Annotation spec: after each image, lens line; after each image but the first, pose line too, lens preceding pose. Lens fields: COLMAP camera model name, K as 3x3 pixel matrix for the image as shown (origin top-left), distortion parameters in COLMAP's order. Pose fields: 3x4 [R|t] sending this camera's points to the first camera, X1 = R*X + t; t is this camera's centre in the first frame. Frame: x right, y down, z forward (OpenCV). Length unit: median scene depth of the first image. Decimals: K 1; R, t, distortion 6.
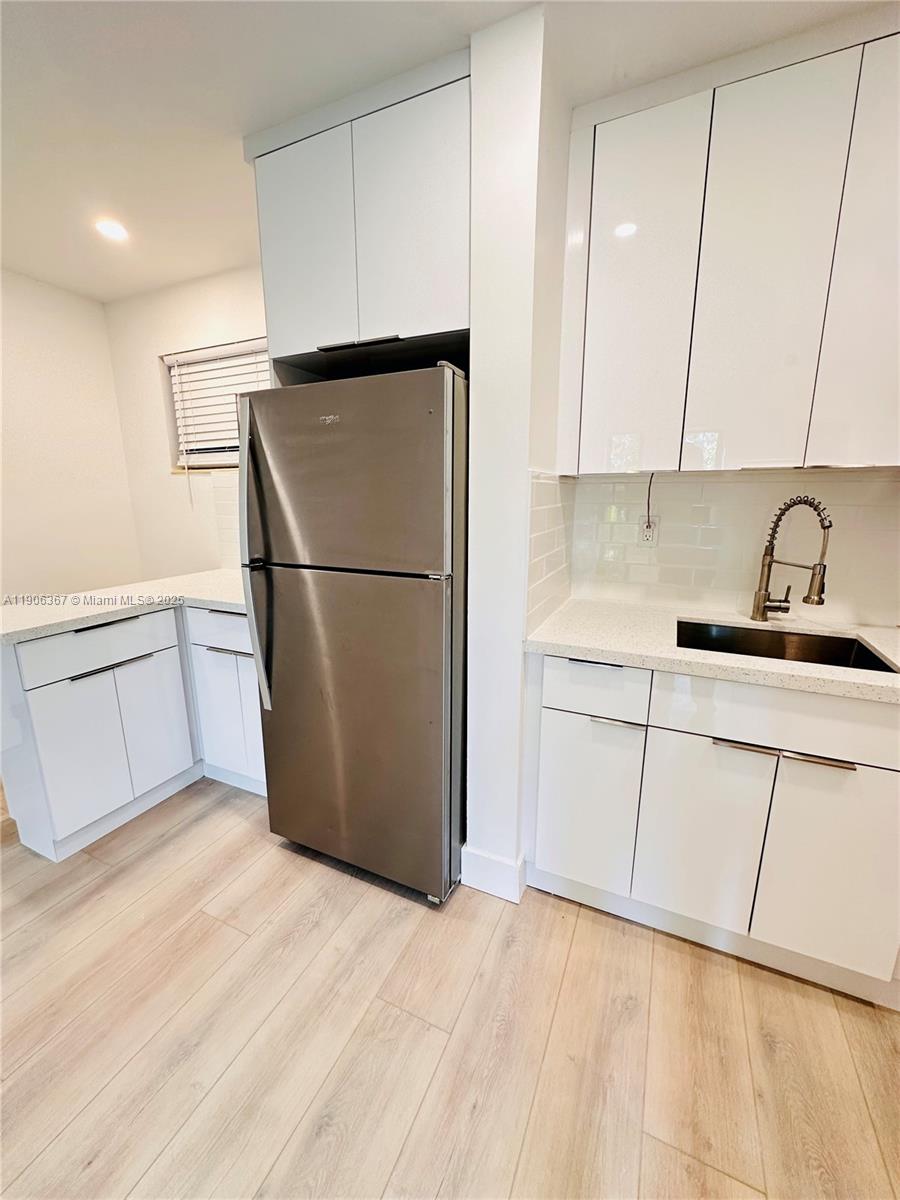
lens RADIAL K [[477.5, 0, 449.2], [0, 477.5, 599.9], [0, 0, 1]] dist [-0.004417, 0.000201]
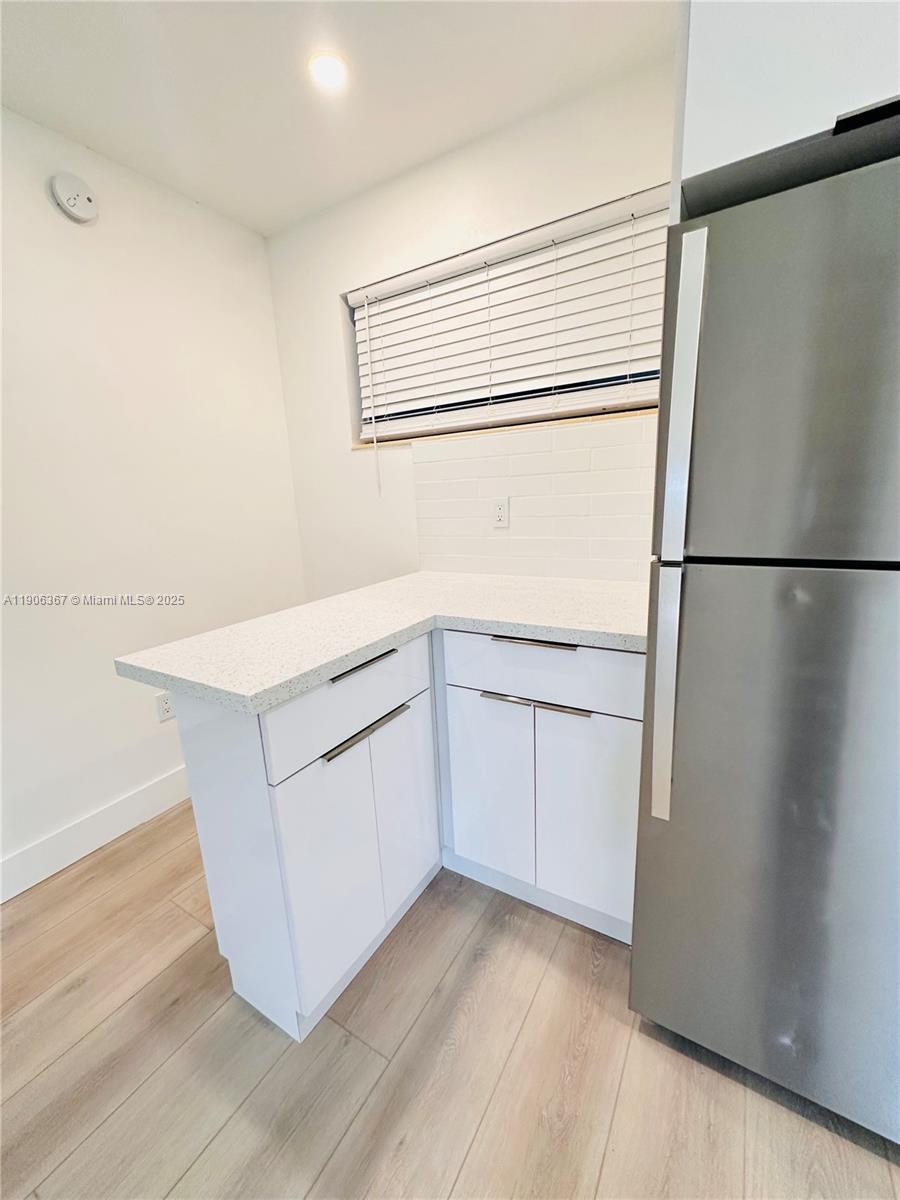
lens RADIAL K [[477.5, 0, 451.5], [0, 477.5, 600.6], [0, 0, 1]] dist [-0.004417, 0.000201]
pose [[0.992483, -0.017329, -0.121151, -0.425133], [0.017984, 0.999829, 0.004314, -0.027082], [0.121055, -0.006461, 0.992625, 0.317305]]
